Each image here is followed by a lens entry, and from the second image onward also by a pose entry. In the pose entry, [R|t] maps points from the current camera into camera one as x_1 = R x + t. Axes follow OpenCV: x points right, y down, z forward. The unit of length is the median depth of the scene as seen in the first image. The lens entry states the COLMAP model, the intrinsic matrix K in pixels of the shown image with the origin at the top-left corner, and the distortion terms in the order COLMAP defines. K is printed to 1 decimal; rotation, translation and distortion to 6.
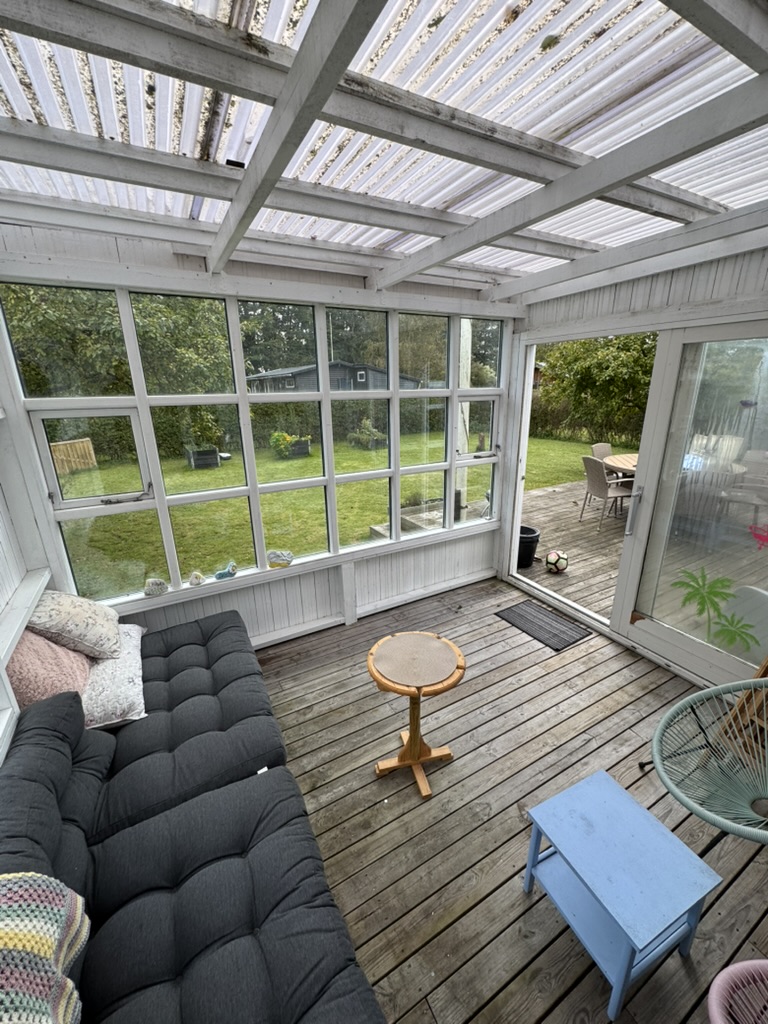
lens RADIAL K [[408.0, 0, 385.7], [0, 408.0, 512.2], [0, 0, 1]] dist [-0.001443, 0.000038]
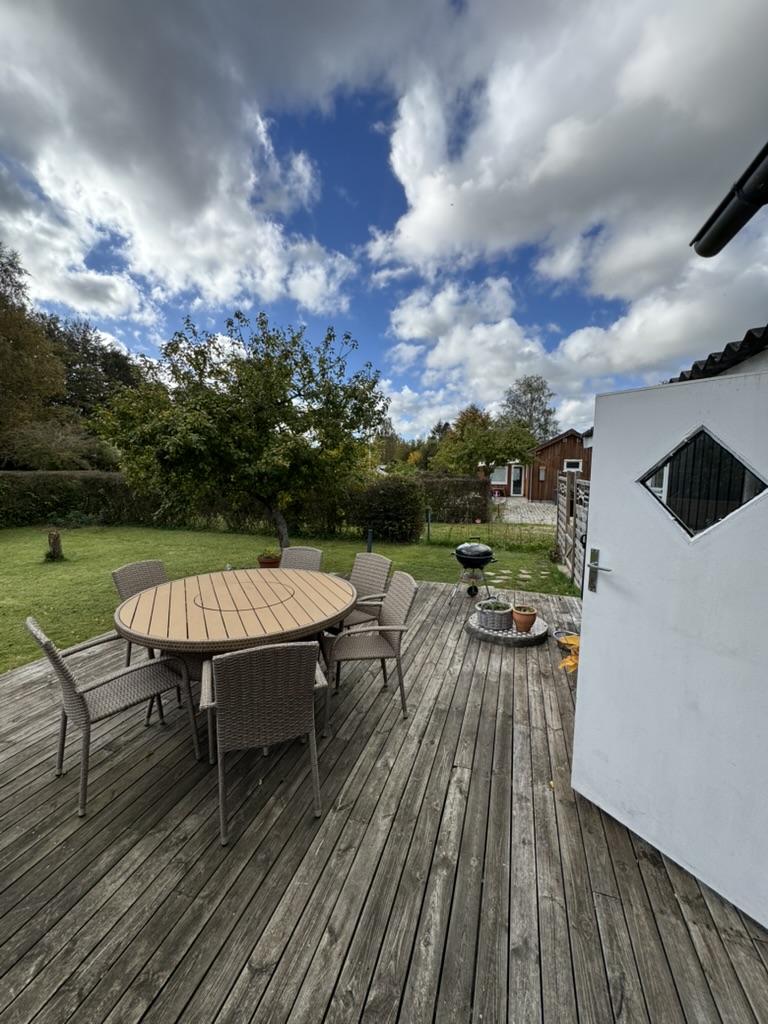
lens RADIAL K [[408.8, 0, 384.0], [0, 408.8, 512.0], [0, 0, 1]] dist [0.000515, 0.000102]
pose [[0.731821, -0.045443, 0.679980, 0.320356], [0.178569, 0.975700, -0.126977, -0.085755], [-0.657686, 0.214347, 0.722153, 0.323004]]
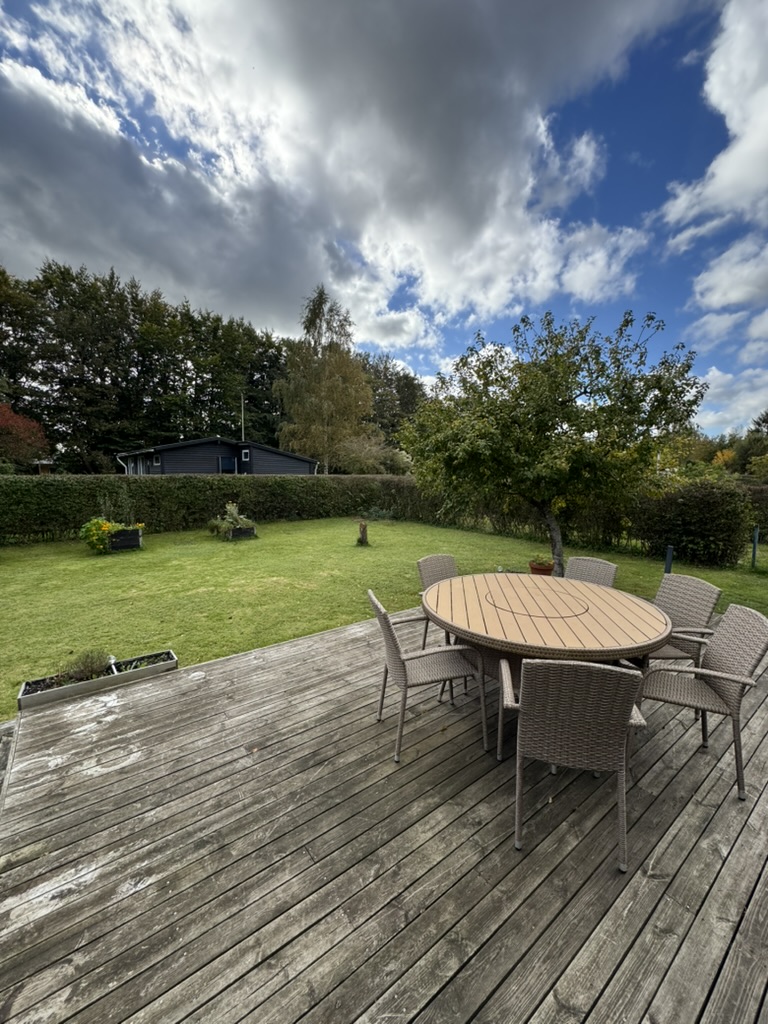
lens RADIAL K [[408.6, 0, 385.4], [0, 408.6, 510.9], [0, 0, 1]] dist [-0.002592, 0.000655]
pose [[0.990210, 0.010730, 0.139174, 0.294687], [0.017466, 0.979681, -0.199801, -0.089834], [-0.138490, 0.200275, 0.969902, 0.338481]]
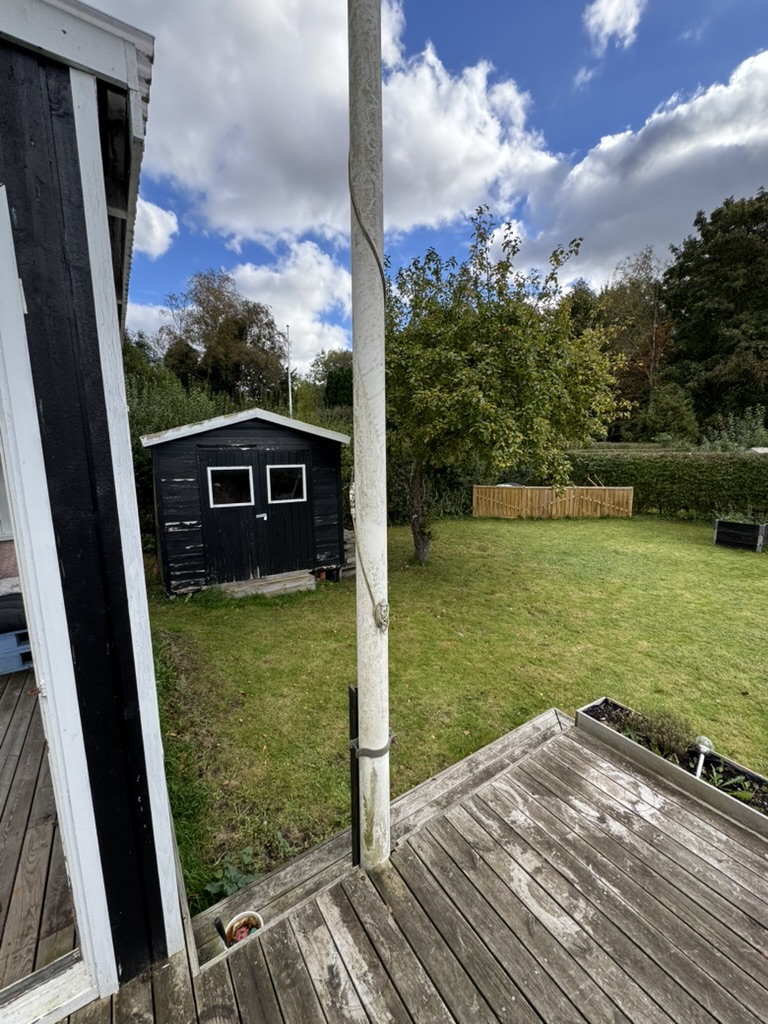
lens RADIAL K [[408.0, 0, 385.7], [0, 408.0, 512.2], [0, 0, 1]] dist [-0.001443, 0.000038]
pose [[0.078583, 0.174011, -0.981603, 0.294287], [-0.291743, 0.945555, 0.144265, -0.151958], [0.953263, 0.275040, 0.125071, 0.545927]]
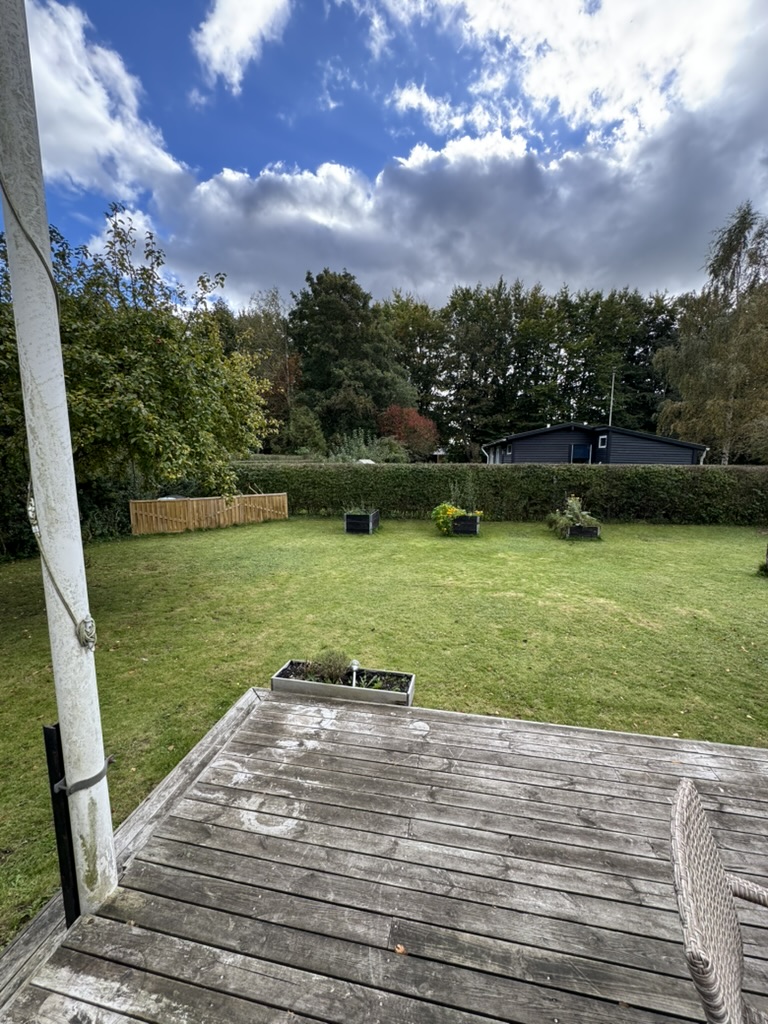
lens RADIAL K [[408.6, 0, 385.4], [0, 408.6, 510.9], [0, 0, 1]] dist [-0.002592, 0.000655]
pose [[0.761881, 0.103278, -0.639430, 0.330481], [-0.207374, 0.974136, -0.089748, -0.143554], [0.613623, 0.200978, 0.763593, 0.512444]]
